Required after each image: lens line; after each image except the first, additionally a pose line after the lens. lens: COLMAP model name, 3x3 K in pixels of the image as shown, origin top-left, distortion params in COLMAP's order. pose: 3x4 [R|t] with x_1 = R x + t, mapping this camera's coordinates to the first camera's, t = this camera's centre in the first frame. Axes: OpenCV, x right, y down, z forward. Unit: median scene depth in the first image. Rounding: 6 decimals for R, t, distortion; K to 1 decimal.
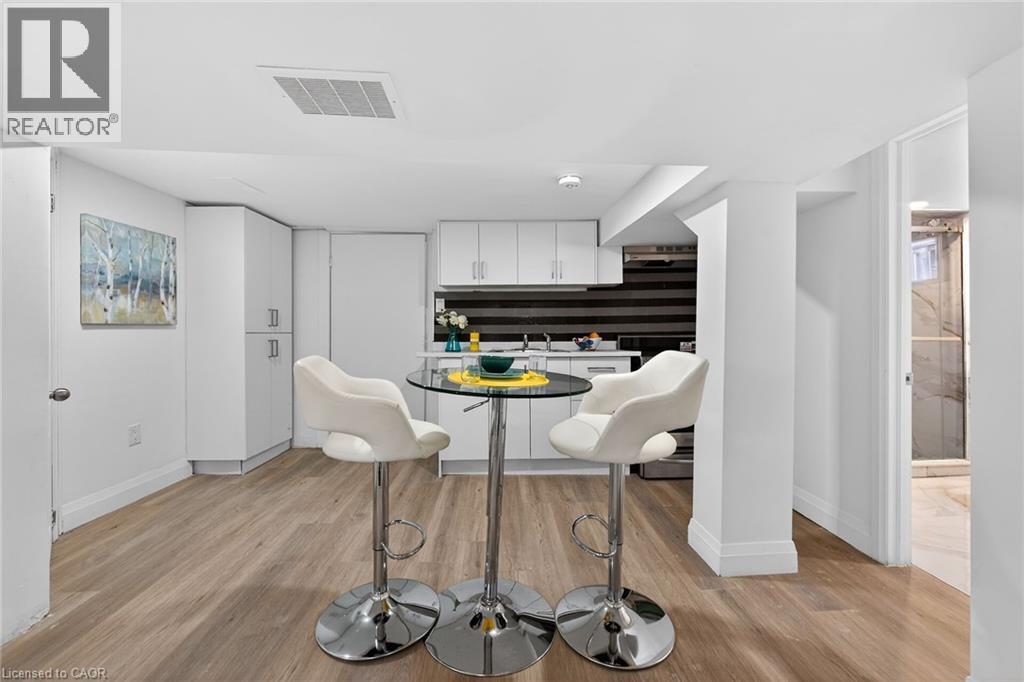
lens RADIAL K [[417.5, 0, 520.4], [0, 417.5, 326.1], [0, 0, 1]] dist [0.001916, -0.000281]
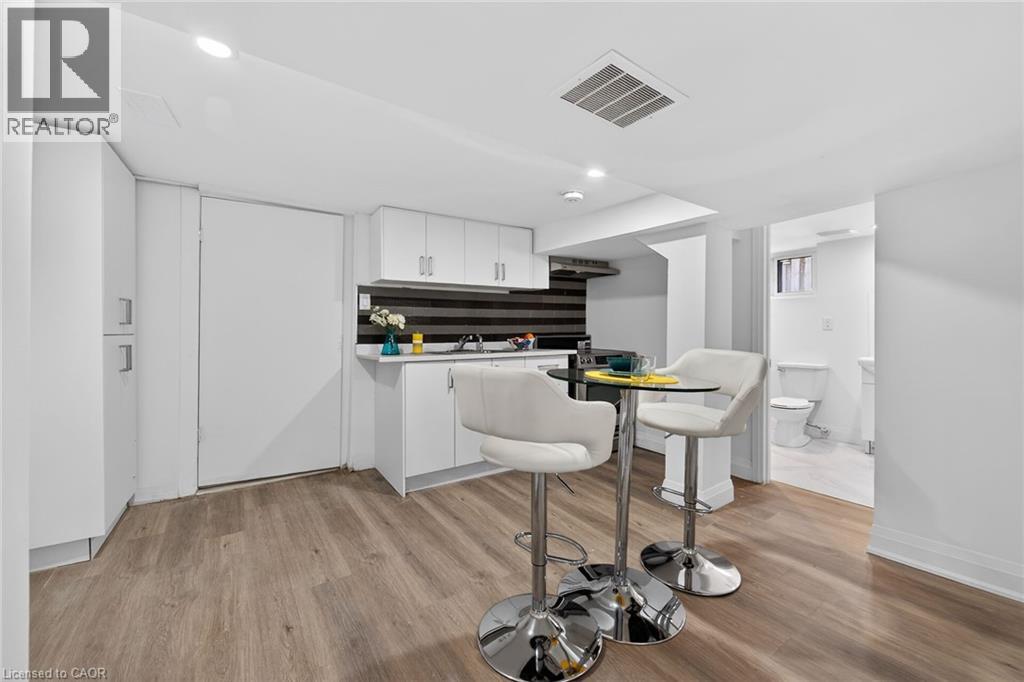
lens RADIAL K [[417.5, 0, 520.4], [0, 417.5, 326.1], [0, 0, 1]] dist [0.001916, -0.000281]
pose [[0.838141, 0.008706, 0.545384, -0.424462], [-0.010537, 0.999944, 0.000231, -0.003177], [-0.545352, -0.005940, 0.838186, 0.109827]]
